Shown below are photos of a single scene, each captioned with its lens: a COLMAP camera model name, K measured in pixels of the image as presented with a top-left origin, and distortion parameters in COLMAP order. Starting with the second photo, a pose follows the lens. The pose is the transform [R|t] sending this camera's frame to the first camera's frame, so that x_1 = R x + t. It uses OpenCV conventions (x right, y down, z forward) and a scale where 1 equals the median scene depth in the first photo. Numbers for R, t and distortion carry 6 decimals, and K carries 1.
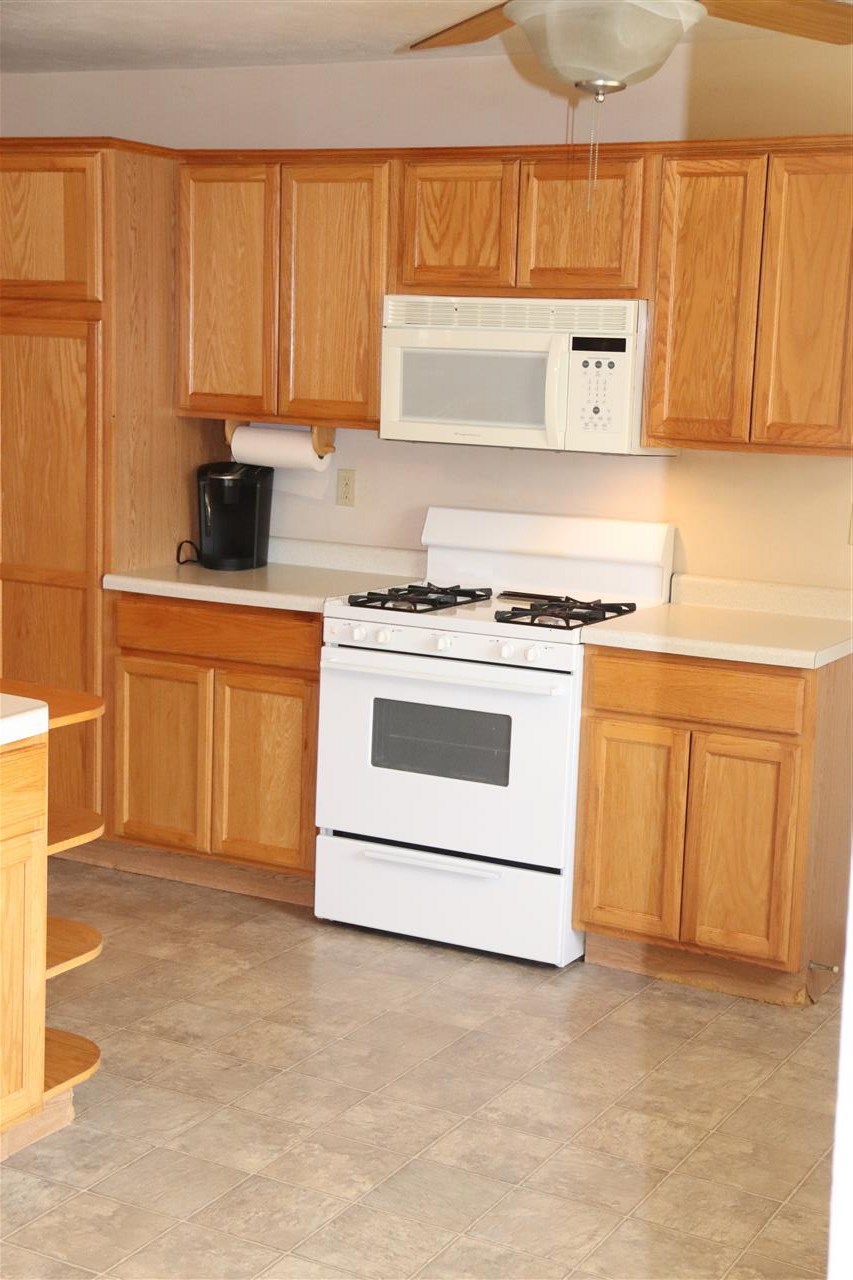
lens RADIAL K [[1902.6, 0, 427.1], [0, 1902.6, 674.9], [0, 0, 1]] dist [0.106934, 0.160836]
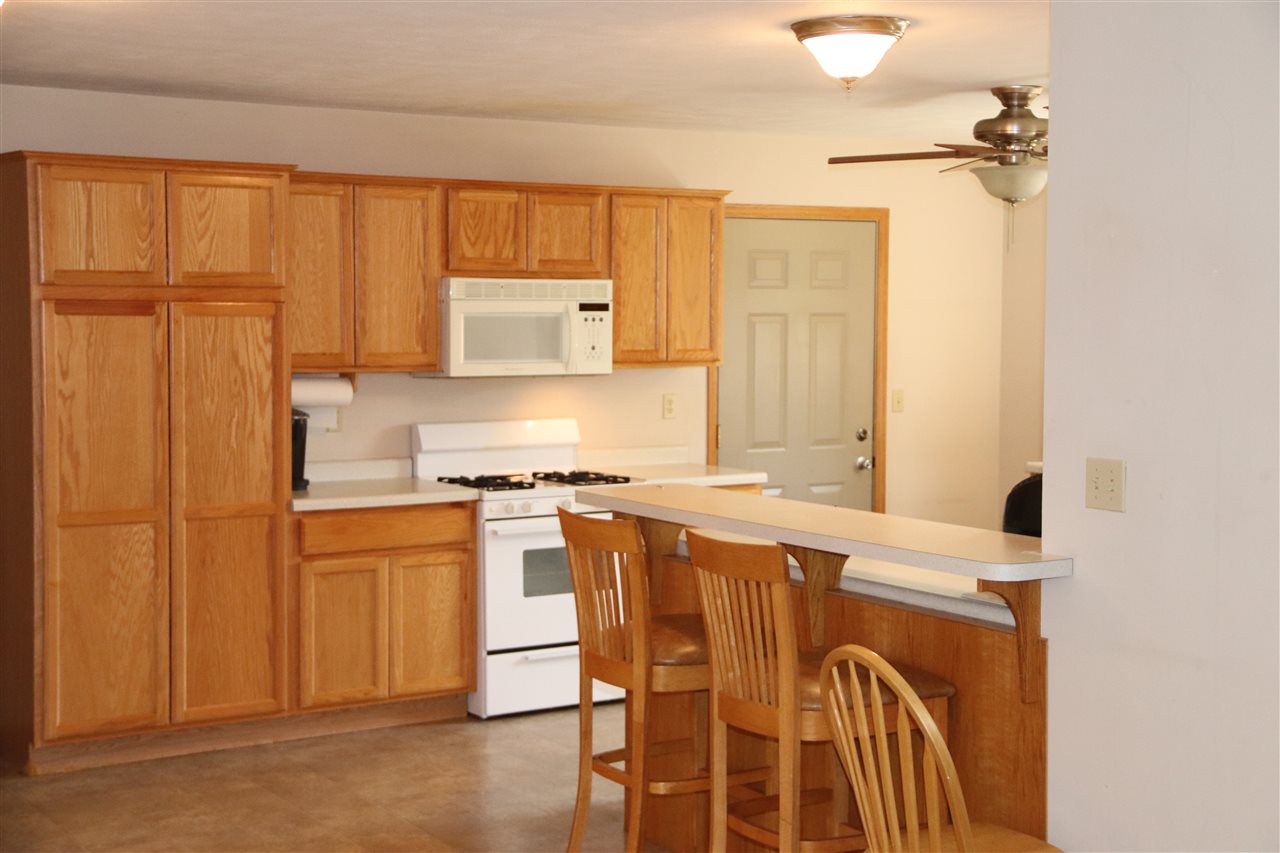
lens RADIAL K [[1902.6, 0, 640.0], [0, 1902.6, 426.5], [0, 0, 1]] dist [0.106934, 0.160836]
pose [[0.482130, -0.093748, 0.871069, -1.205016], [0.158458, 0.987192, 0.018540, -0.091692], [-0.861650, 0.129089, 0.490810, 0.186400]]
